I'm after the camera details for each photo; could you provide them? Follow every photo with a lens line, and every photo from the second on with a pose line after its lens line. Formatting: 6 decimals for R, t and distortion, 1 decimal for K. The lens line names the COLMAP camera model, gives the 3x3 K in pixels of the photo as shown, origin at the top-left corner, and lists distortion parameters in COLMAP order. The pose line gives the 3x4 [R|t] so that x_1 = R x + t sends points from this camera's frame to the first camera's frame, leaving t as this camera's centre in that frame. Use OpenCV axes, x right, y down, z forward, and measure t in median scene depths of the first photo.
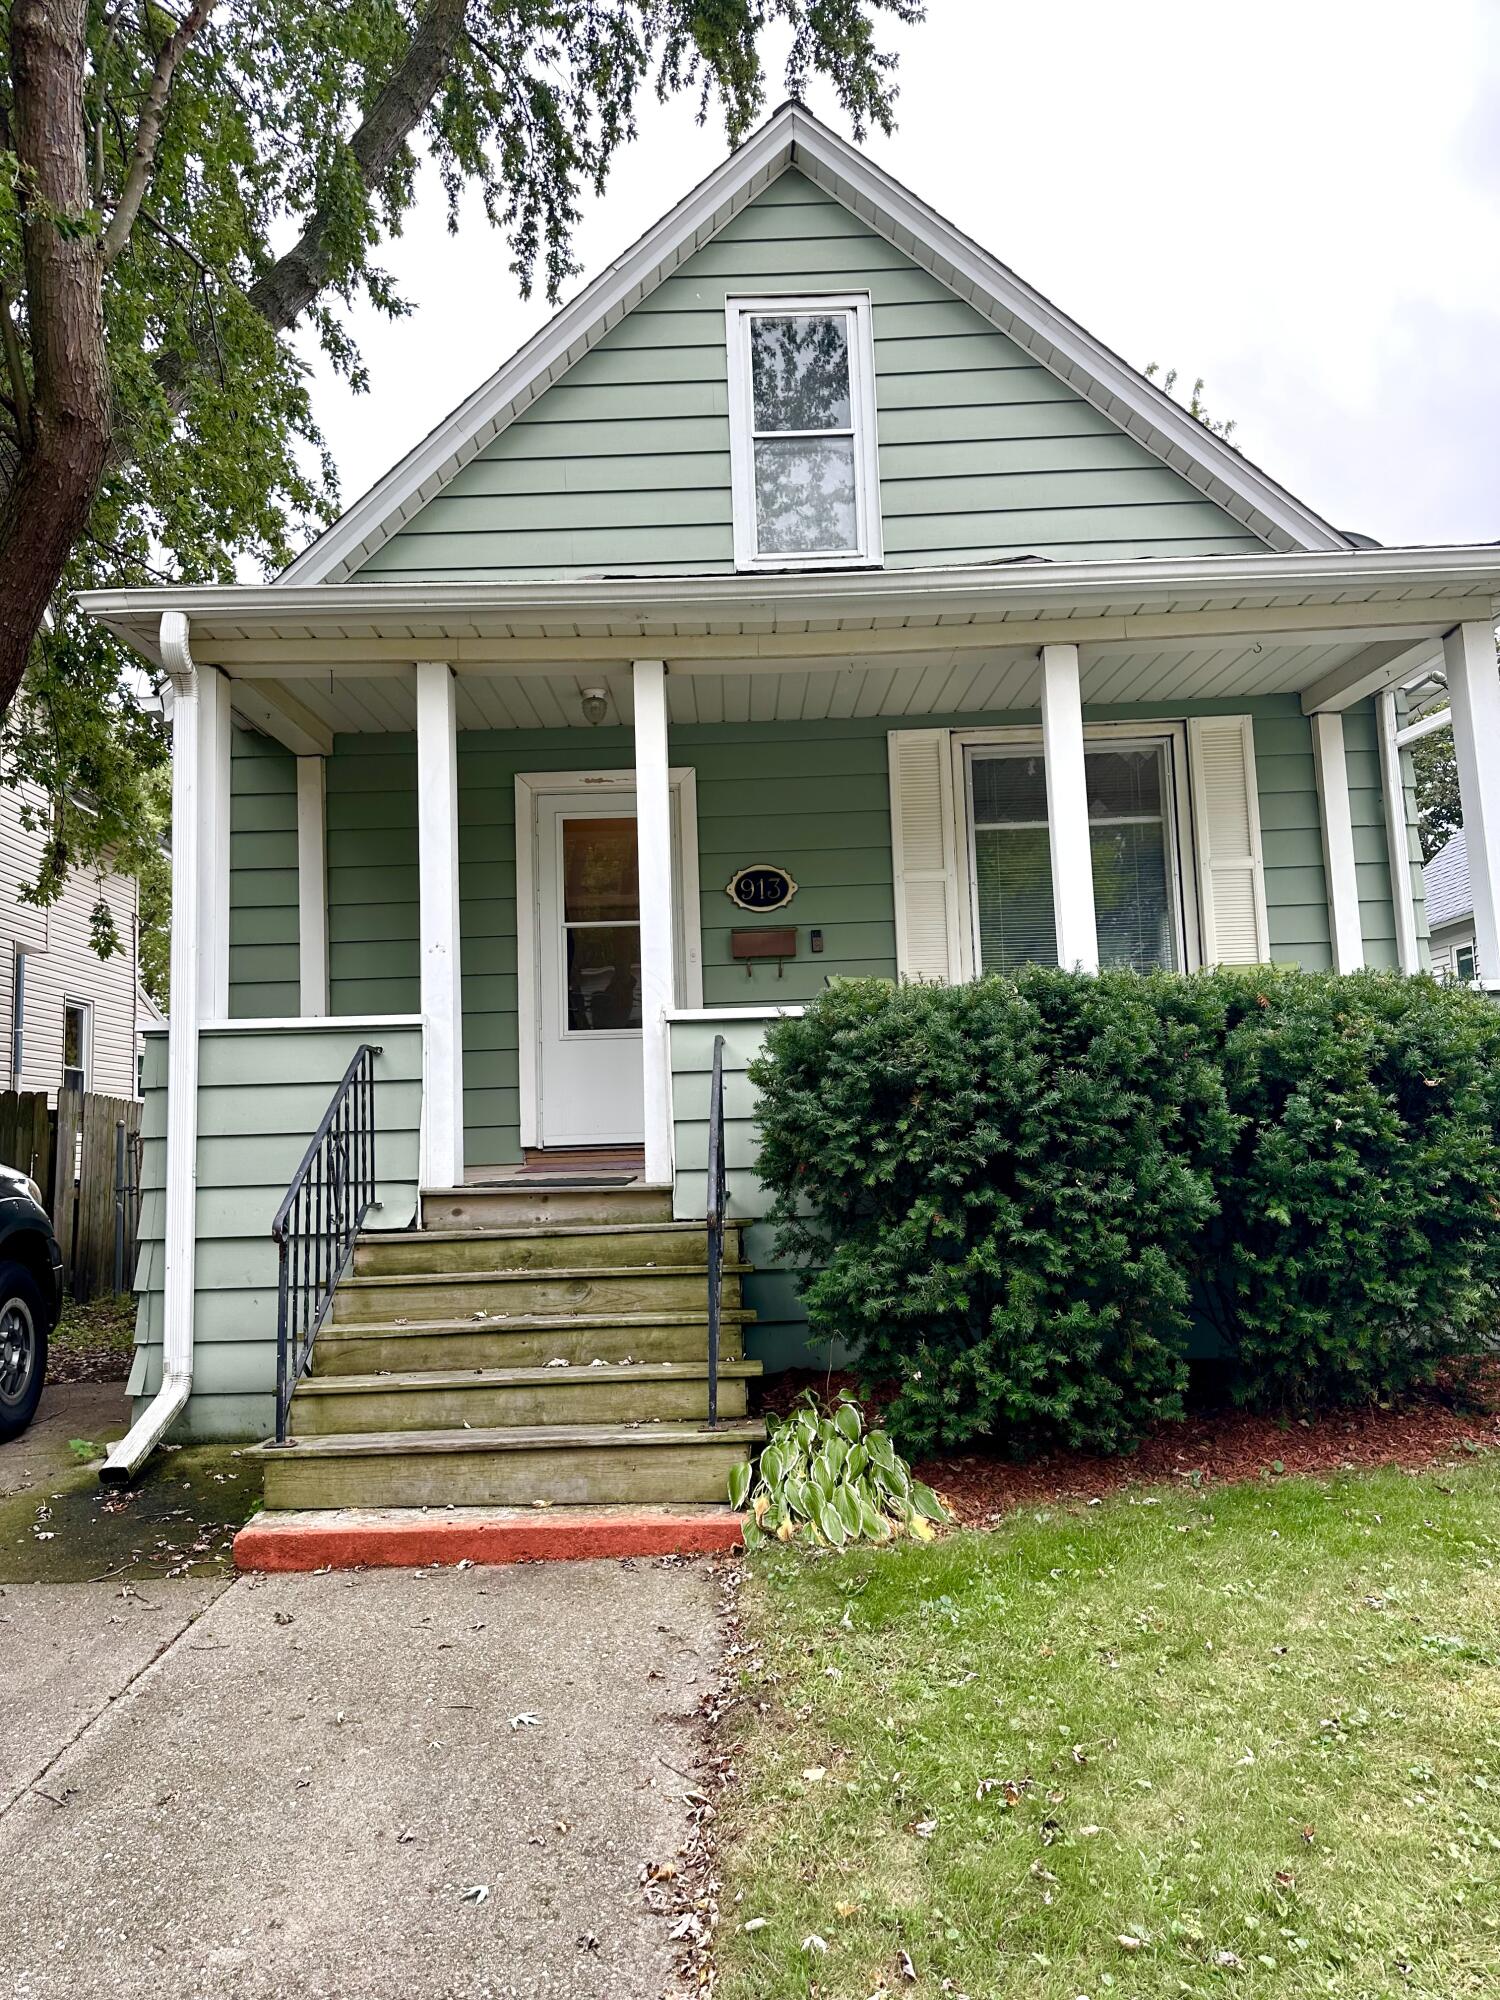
lens RADIAL K [[1434.3, 0, 734.1], [0, 1434.3, 977.1], [0, 0, 1]] dist [0.055122, -0.055839]
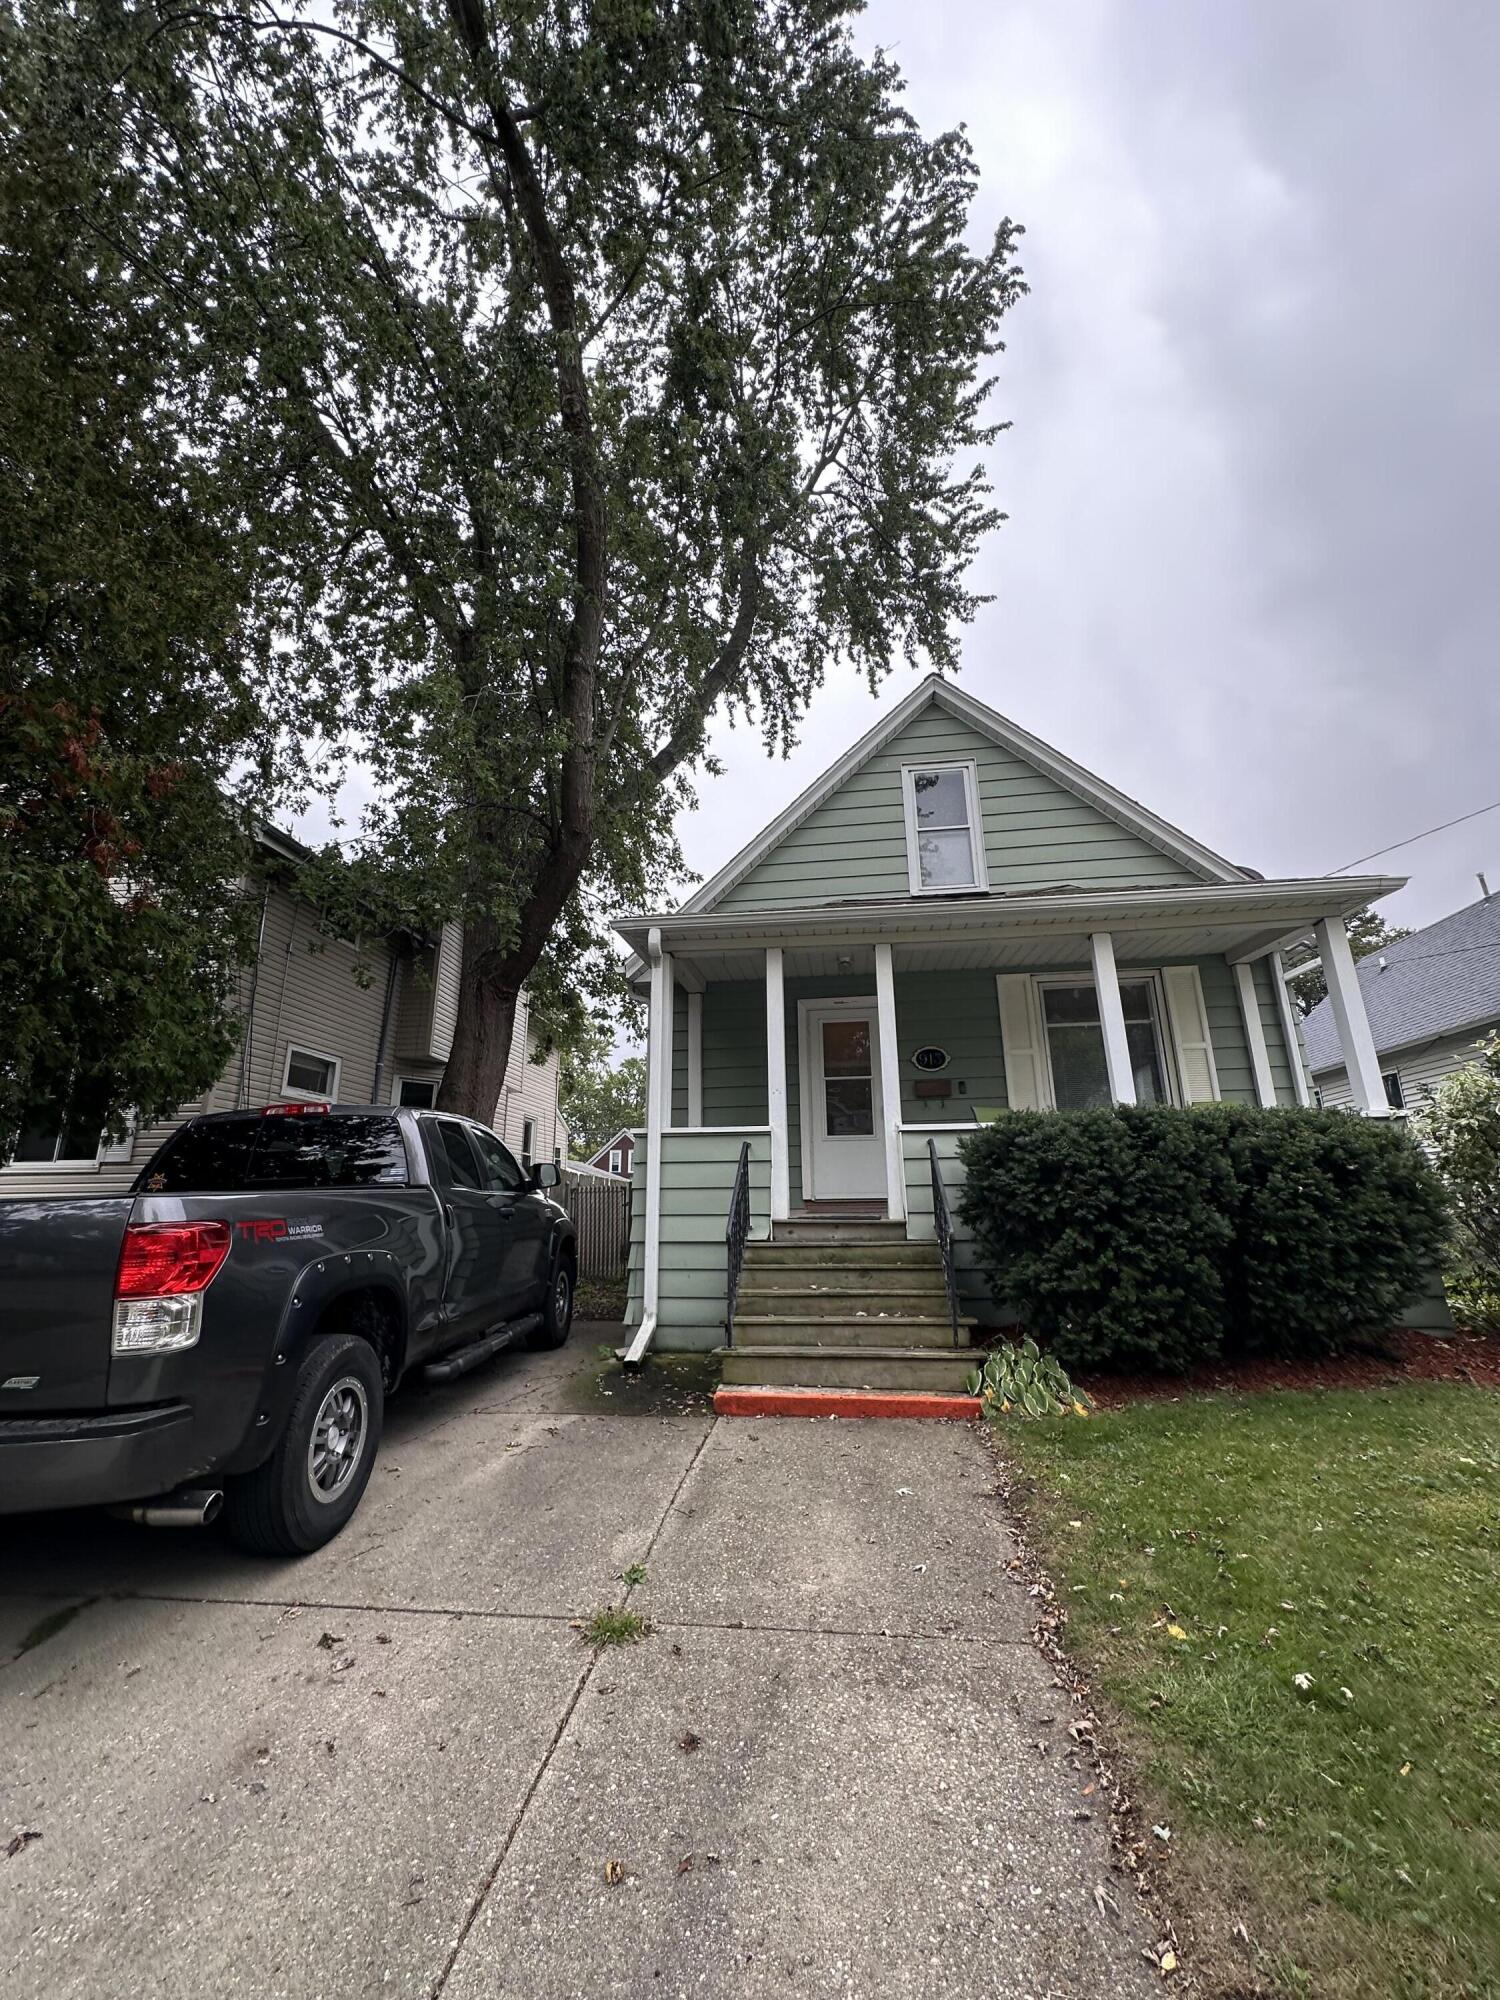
lens RADIAL K [[803.1, 0, 753.8], [0, 803.1, 983.0], [0, 0, 1]] dist [-0.004635, 0.001789]
pose [[0.992001, -0.014245, -0.125422, -0.108130], [-0.004948, 0.988460, -0.151402, -0.001120], [0.126131, 0.150811, 0.980483, -0.102212]]
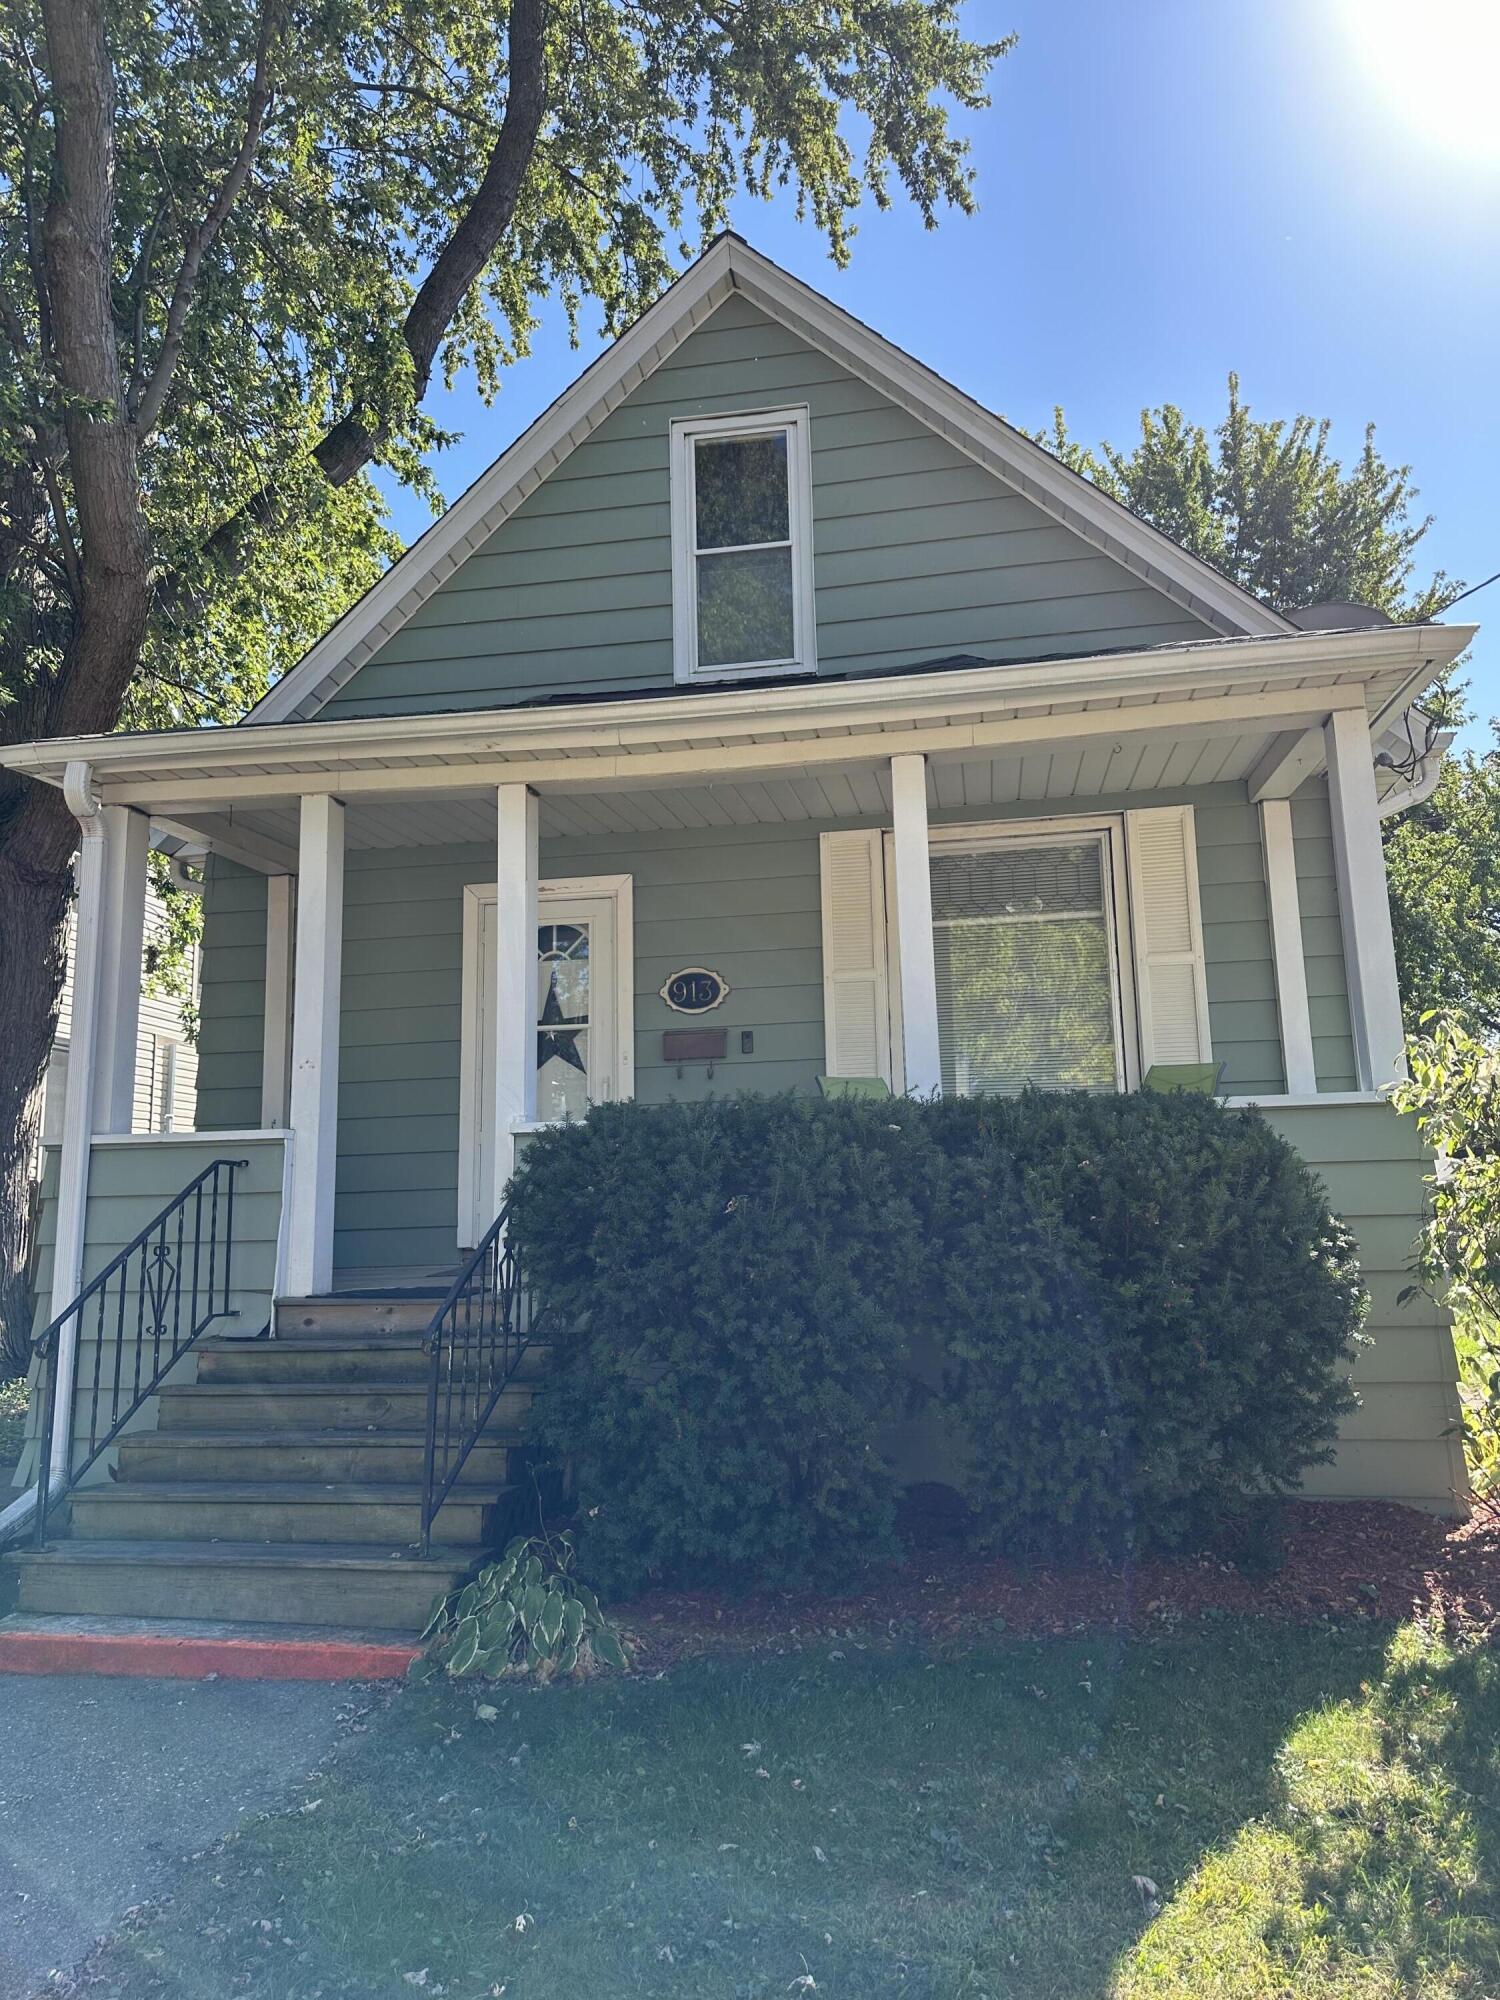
lens RADIAL K [[1434.3, 0, 736.5], [0, 1434.3, 970.0], [0, 0, 1]] dist [0.055122, -0.055839]
pose [[0.984514, -0.015809, -0.174591, 0.316498], [0.008523, 0.999064, -0.042402, -0.046645], [0.175098, 0.040258, 0.983728, 0.006411]]
